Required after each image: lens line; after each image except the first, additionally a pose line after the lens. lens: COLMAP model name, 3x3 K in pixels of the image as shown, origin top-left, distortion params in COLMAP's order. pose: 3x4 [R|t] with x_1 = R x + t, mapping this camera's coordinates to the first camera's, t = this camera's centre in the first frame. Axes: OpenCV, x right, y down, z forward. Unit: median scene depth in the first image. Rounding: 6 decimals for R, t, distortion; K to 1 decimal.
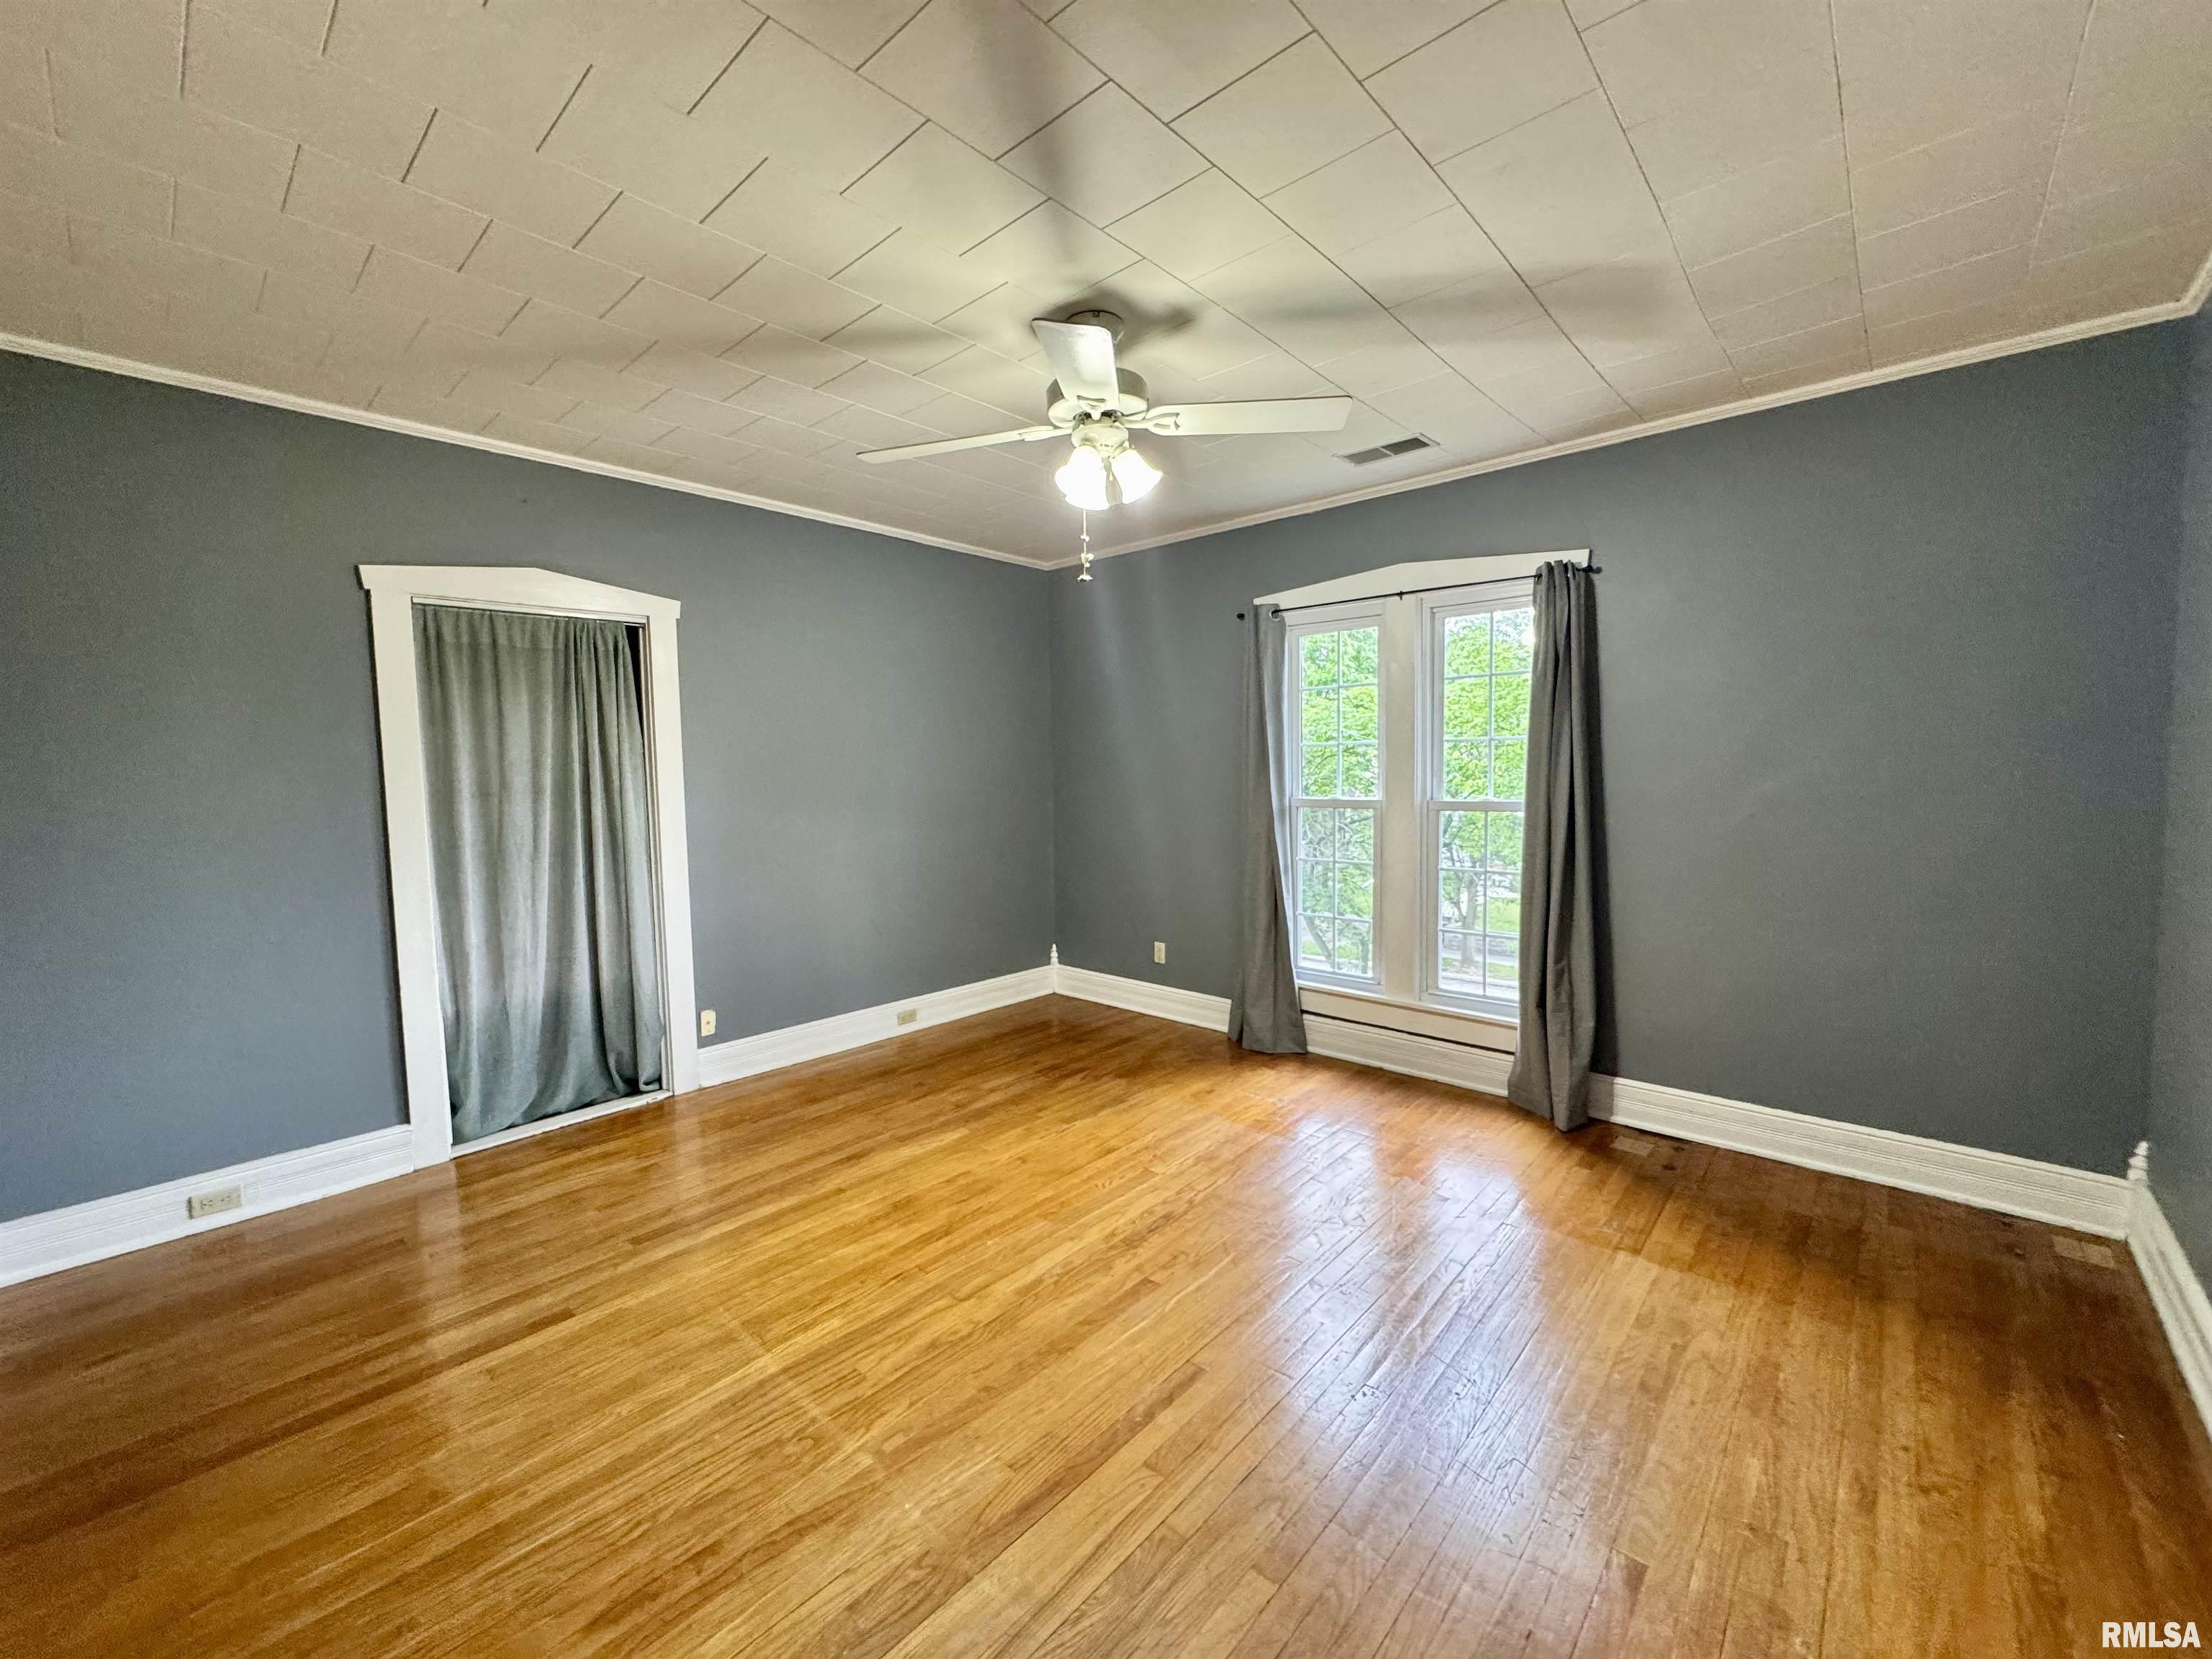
lens RADIAL K [[882.6, 0, 1106.7], [0, 882.6, 826.3], [0, 0, 1]] dist [-0.001878, -0.000010]
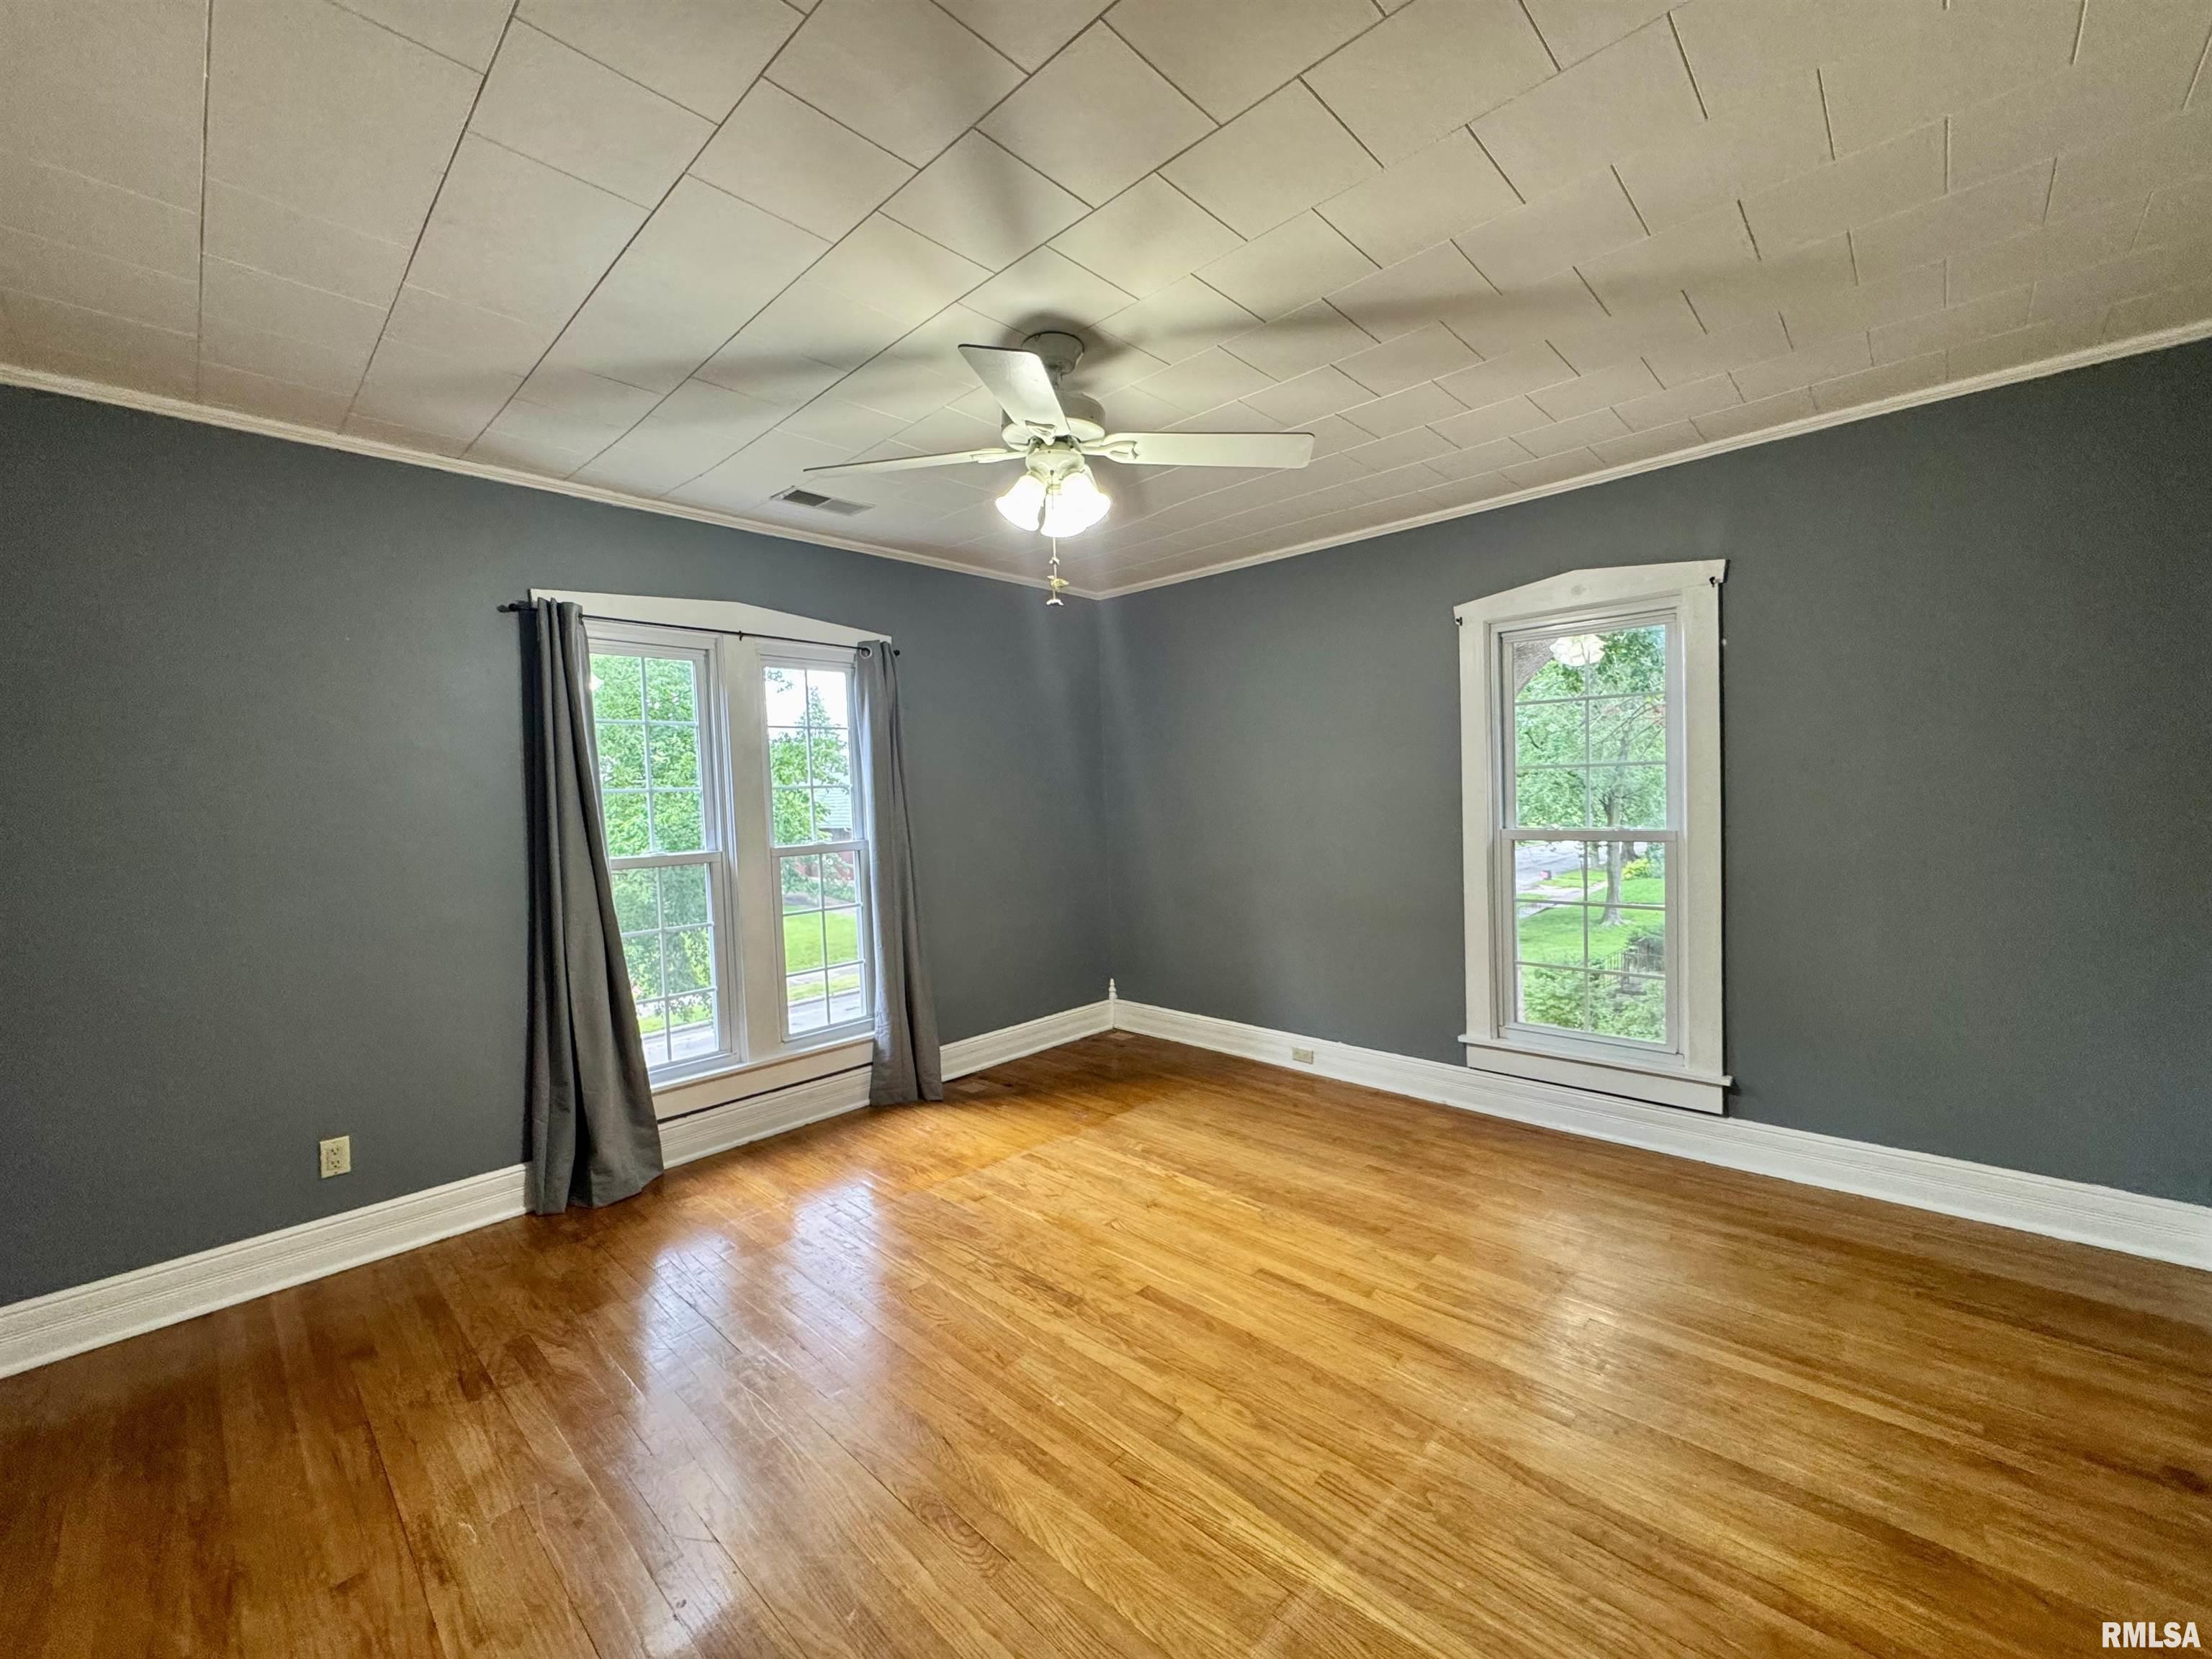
lens RADIAL K [[880.7, 0, 1106.0], [0, 880.7, 829.5], [0, 0, 1]] dist [0.000266, 0.000122]
pose [[0.023452, -0.028612, 0.999315, -0.732015], [0.099156, 0.994728, 0.026154, -0.046064], [-0.994796, 0.098475, 0.026166, 0.716810]]
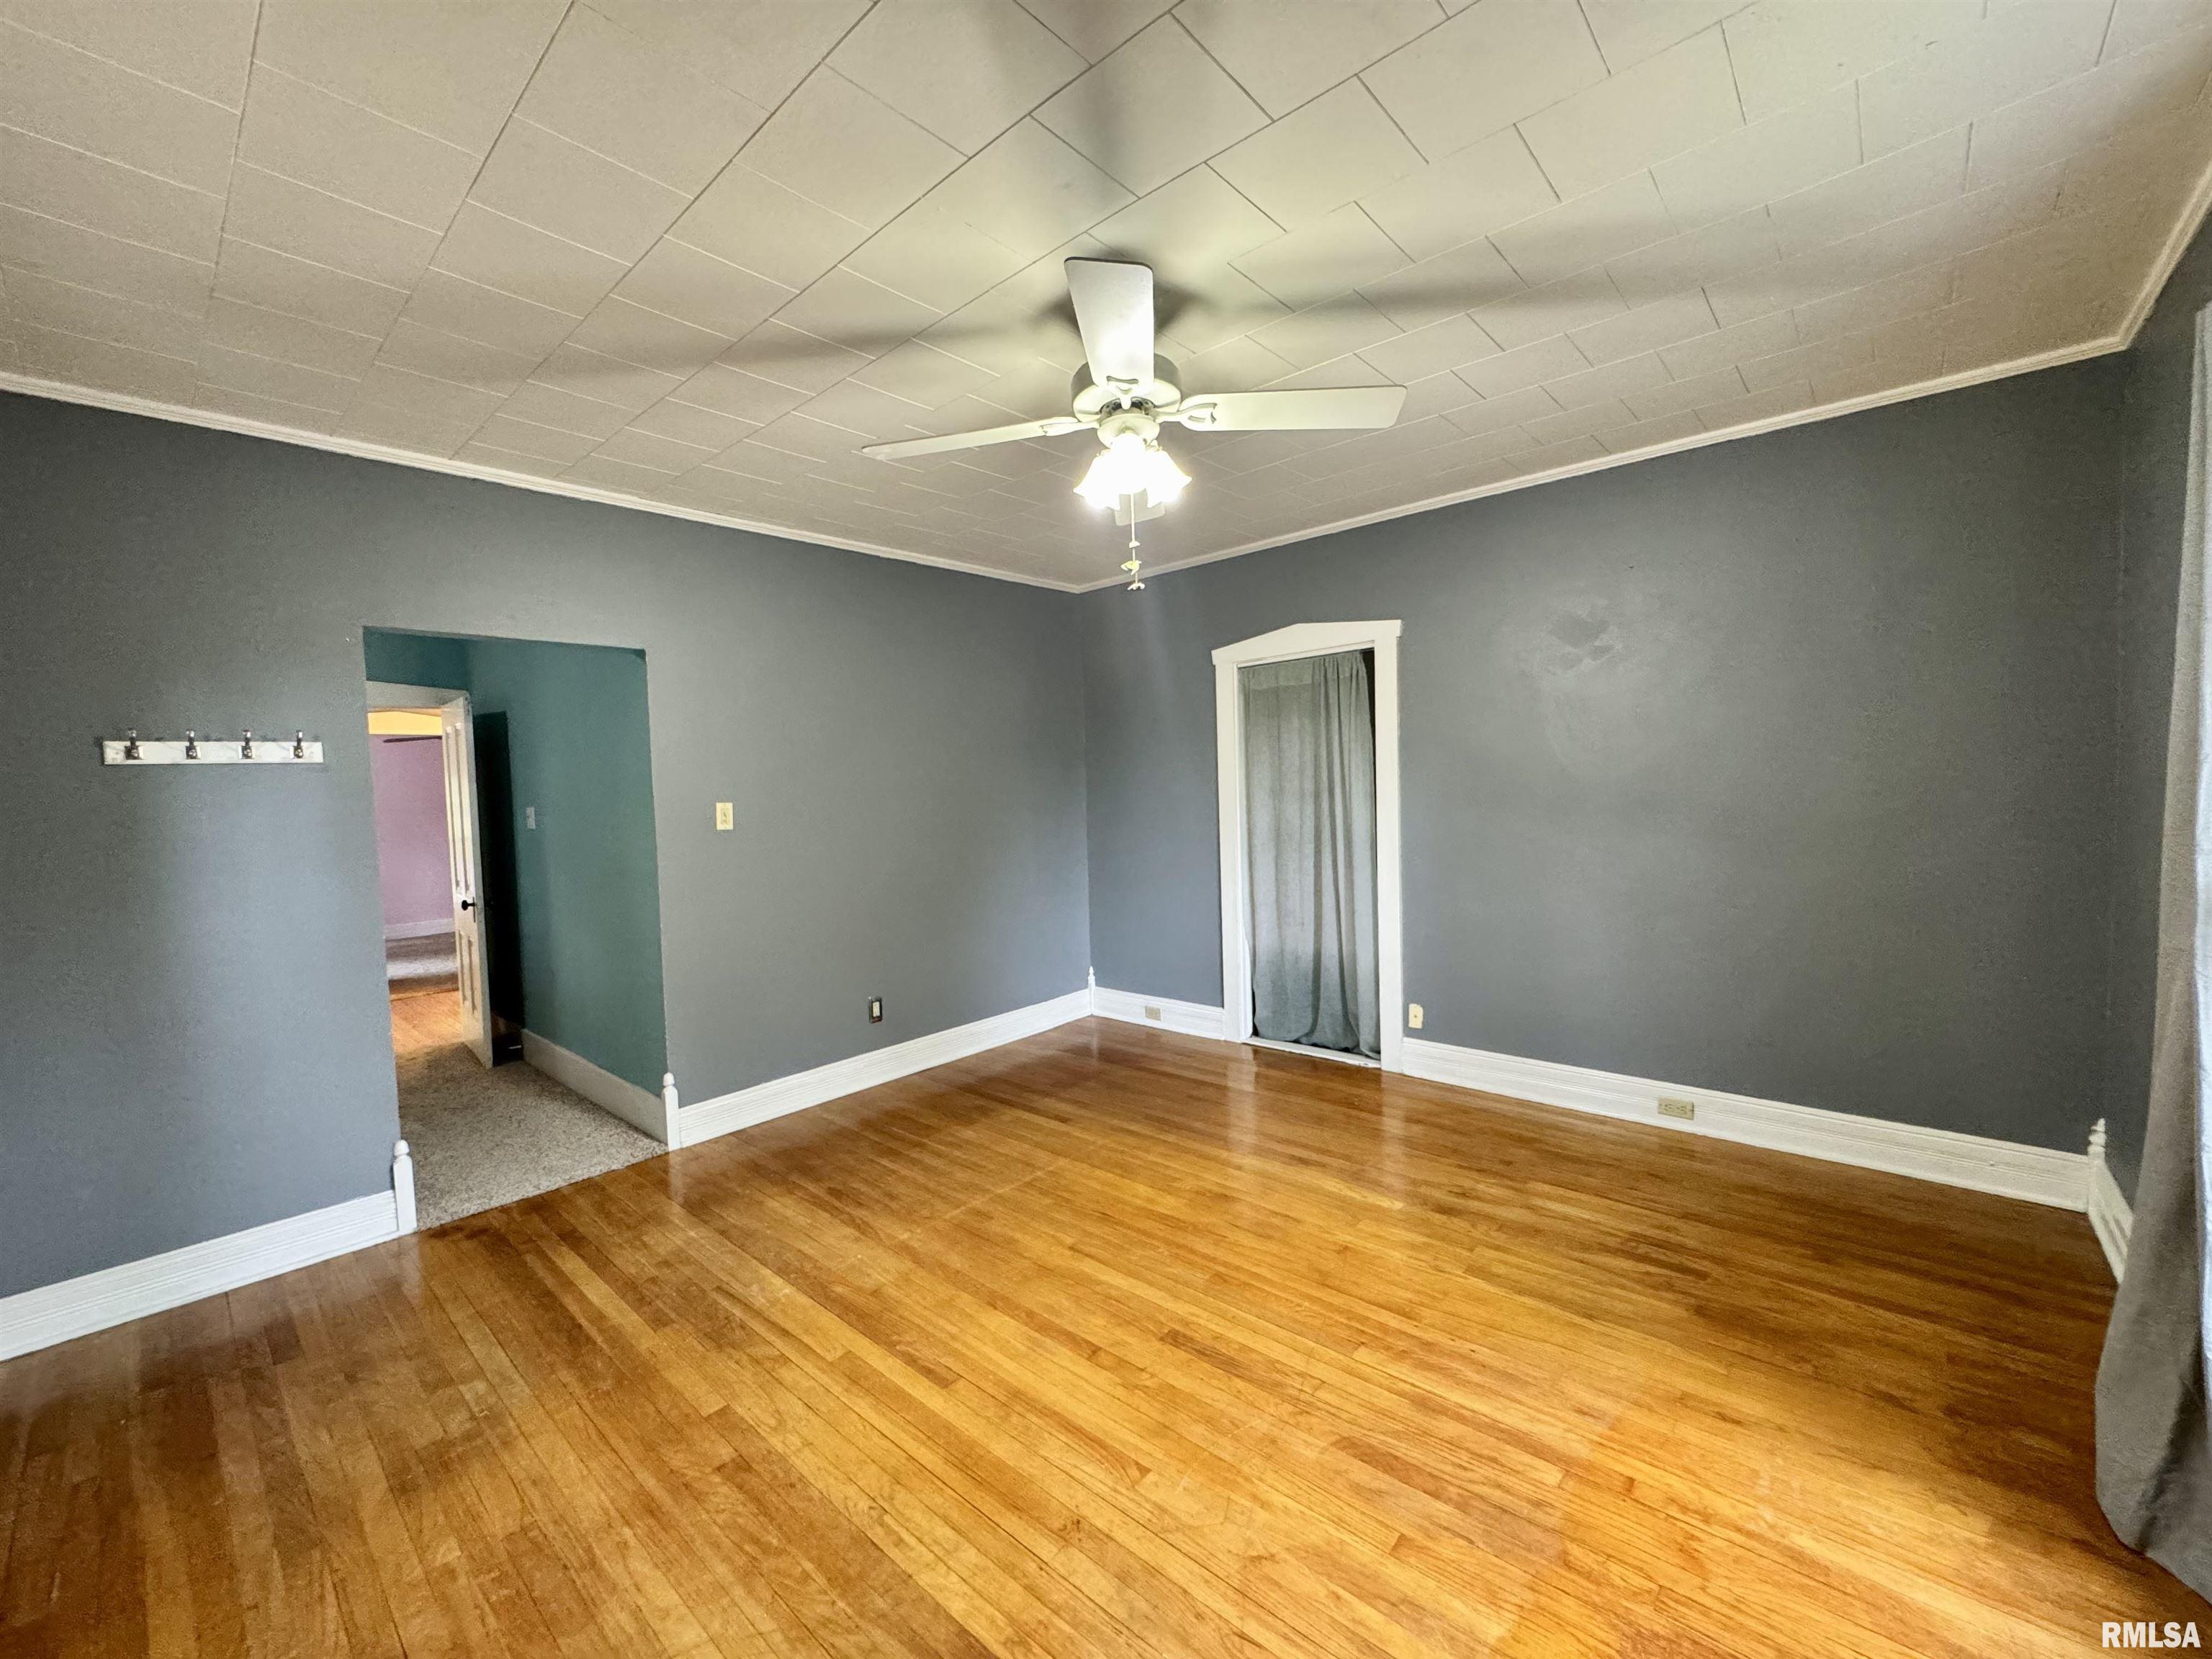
lens RADIAL K [[882.6, 0, 1106.7], [0, 882.6, 826.3], [0, 0, 1]] dist [-0.001878, -0.000010]
pose [[0.008308, 0.060928, -0.998108, 0.696049], [-0.034247, 0.997574, 0.060610, -0.064981], [0.999379, 0.033678, 0.010374, 0.734170]]
